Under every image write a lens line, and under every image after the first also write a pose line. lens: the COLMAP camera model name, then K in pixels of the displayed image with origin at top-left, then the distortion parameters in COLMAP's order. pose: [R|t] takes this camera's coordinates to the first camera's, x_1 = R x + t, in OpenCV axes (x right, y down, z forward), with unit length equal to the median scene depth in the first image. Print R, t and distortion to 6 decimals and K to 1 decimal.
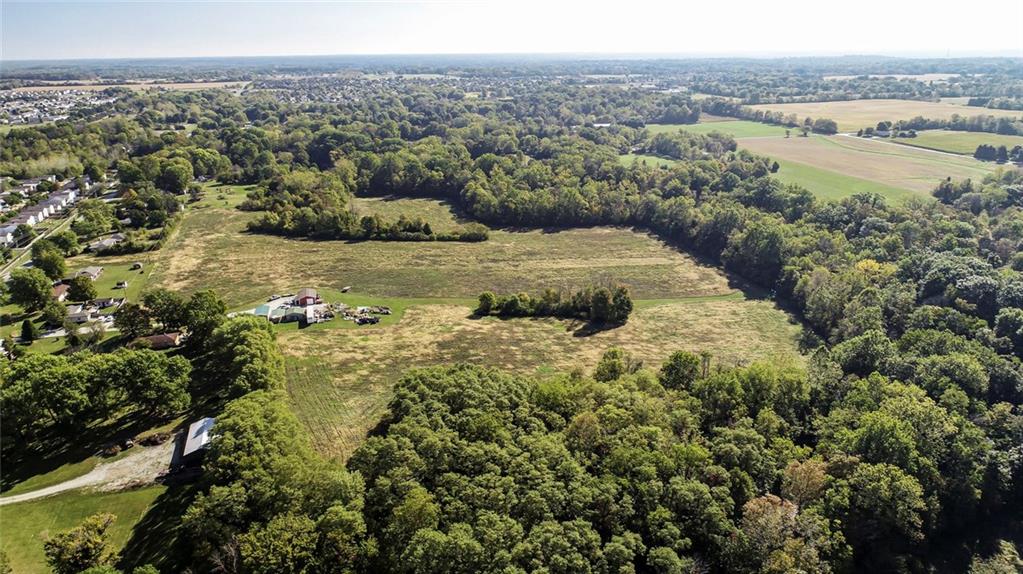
lens RADIAL K [[699.6, 0, 511.5], [0, 699.6, 287.0], [0, 0, 1]] dist [-0.003052, -0.000376]
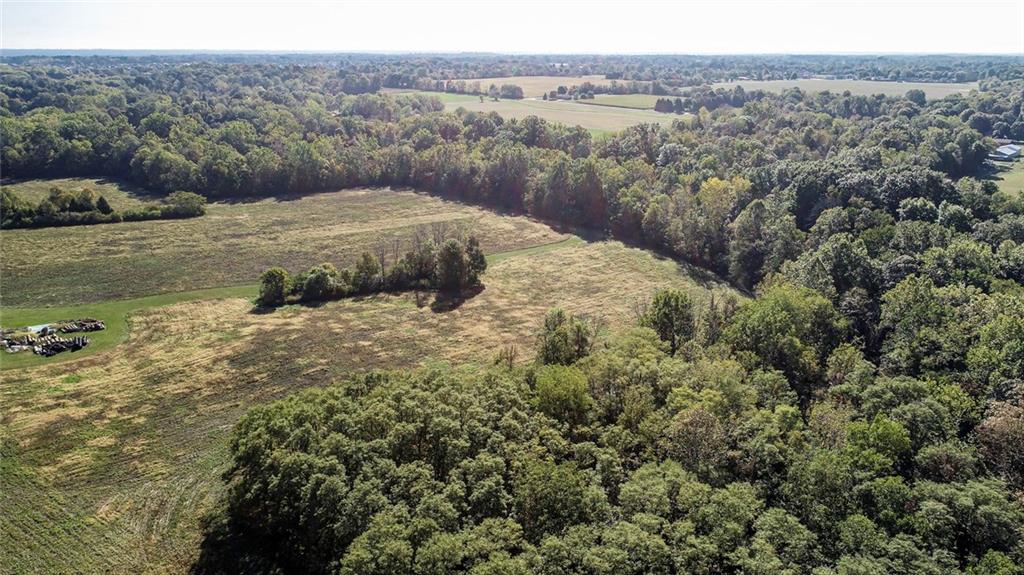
lens RADIAL K [[698.7, 0, 512.0], [0, 698.7, 287.5], [0, 0, 1]] dist [-0.004241, 0.000013]
pose [[0.874532, -0.139934, 0.464340, -0.101416], [0.140165, 0.989536, 0.034223, 0.023387], [-0.464270, 0.035156, 0.884996, 0.256883]]
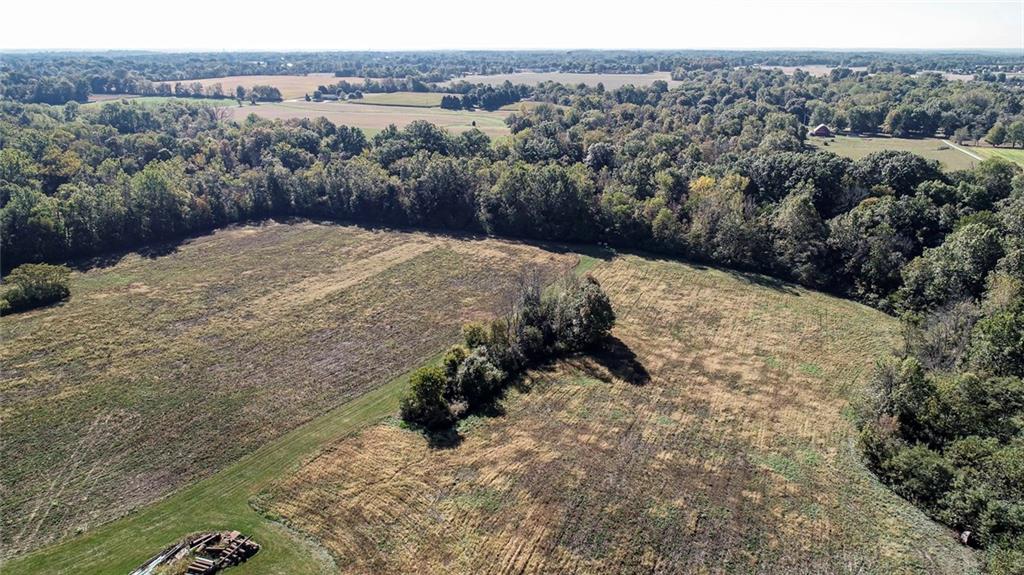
lens RADIAL K [[690.2, 0, 512.0], [0, 690.2, 287.5], [0, 0, 1]] dist [-0.004153, -0.001241]
pose [[0.572229, -0.256550, 0.778932, -0.224587], [0.254873, 0.958408, 0.128424, -0.057154], [-0.779483, 0.125041, 0.613817, 0.509442]]
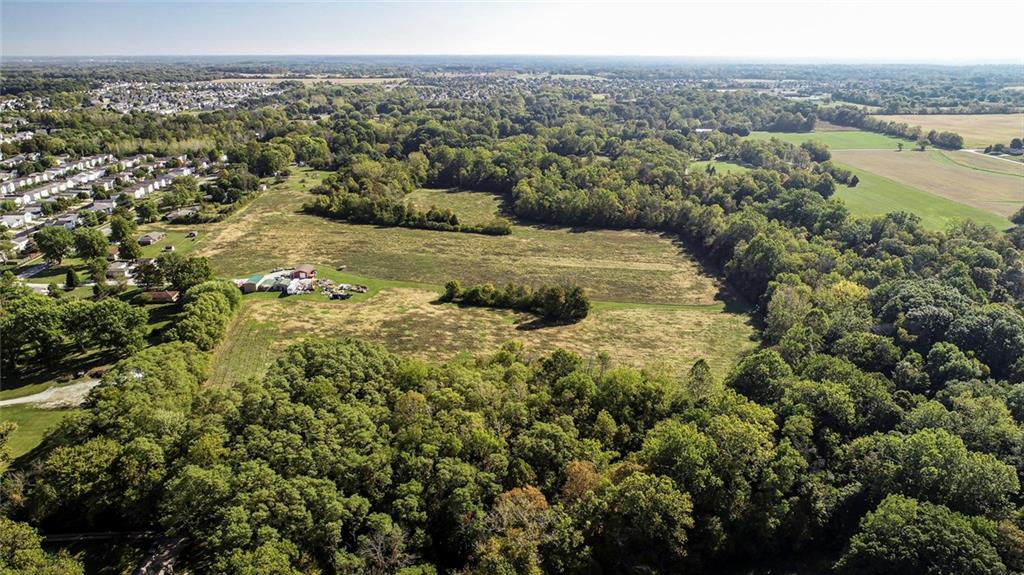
lens RADIAL K [[686.6, 0, 512.0], [0, 686.6, 287.5], [0, 0, 1]] dist [-0.005028, 0.000971]
pose [[0.972547, 0.087270, -0.215721, 0.201650], [-0.086160, 0.996175, 0.014567, -0.003701], [0.216167, 0.004420, 0.976346, -0.000210]]
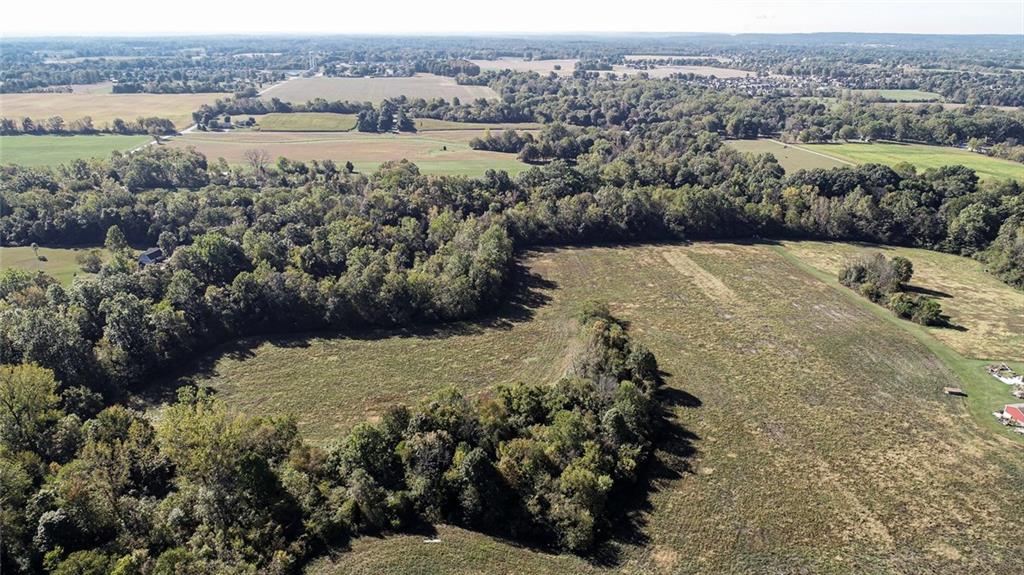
lens RADIAL K [[698.7, 0, 512.0], [0, 698.7, 287.5], [0, 0, 1]] dist [-0.004241, 0.000013]
pose [[0.110679, -0.331771, 0.936845, -0.678561], [0.311755, 0.906649, 0.284247, -0.317009], [-0.943694, 0.260606, 0.203778, 0.958856]]
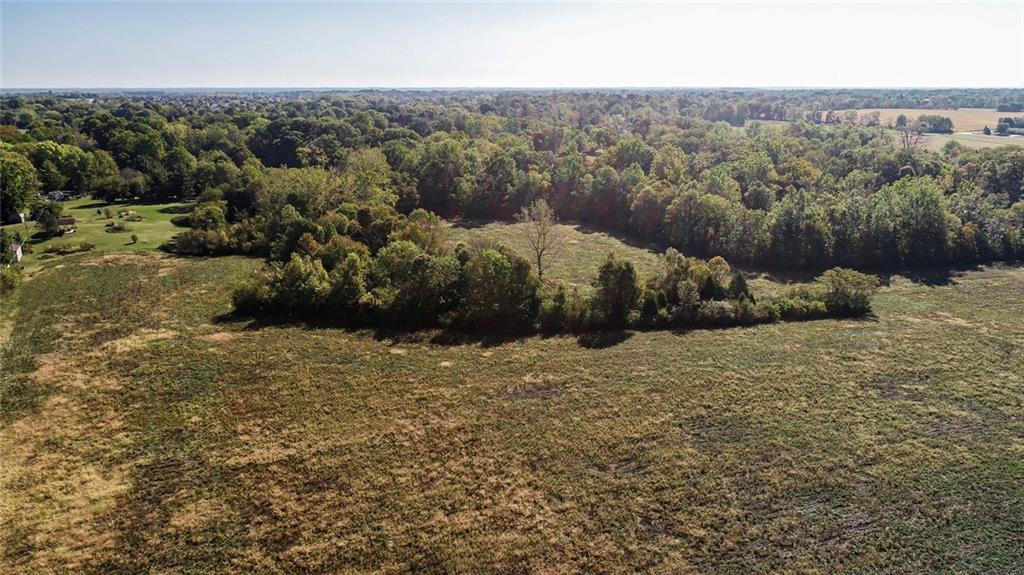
lens RADIAL K [[705.1, 0, 512.0], [0, 705.1, 287.5], [0, 0, 1]] dist [-0.003967, 0.000417]
pose [[0.982337, -0.039561, 0.182888, -0.315999], [0.048824, 0.997728, -0.046423, -0.072843], [-0.180636, 0.054533, 0.982037, 0.656084]]
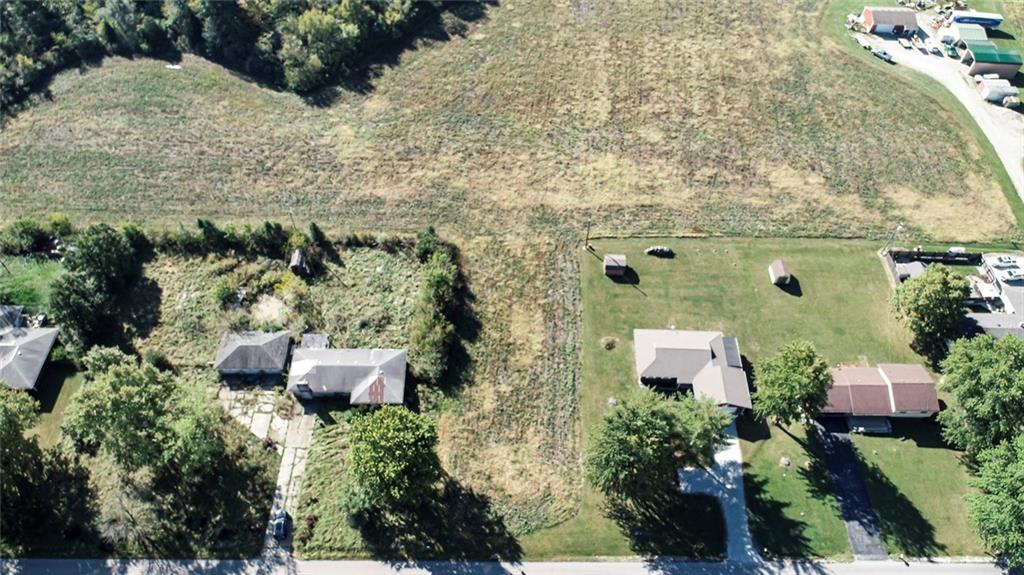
lens RADIAL K [[710.8, 0, 510.7], [0, 710.8, 316.0], [0, 0, 1]] dist [-0.005832, -0.000242]
pose [[0.275395, -0.762540, 0.585398, -0.670791], [0.283594, 0.646287, 0.708440, -0.244103], [-0.918549, -0.029086, 0.394236, 0.777371]]
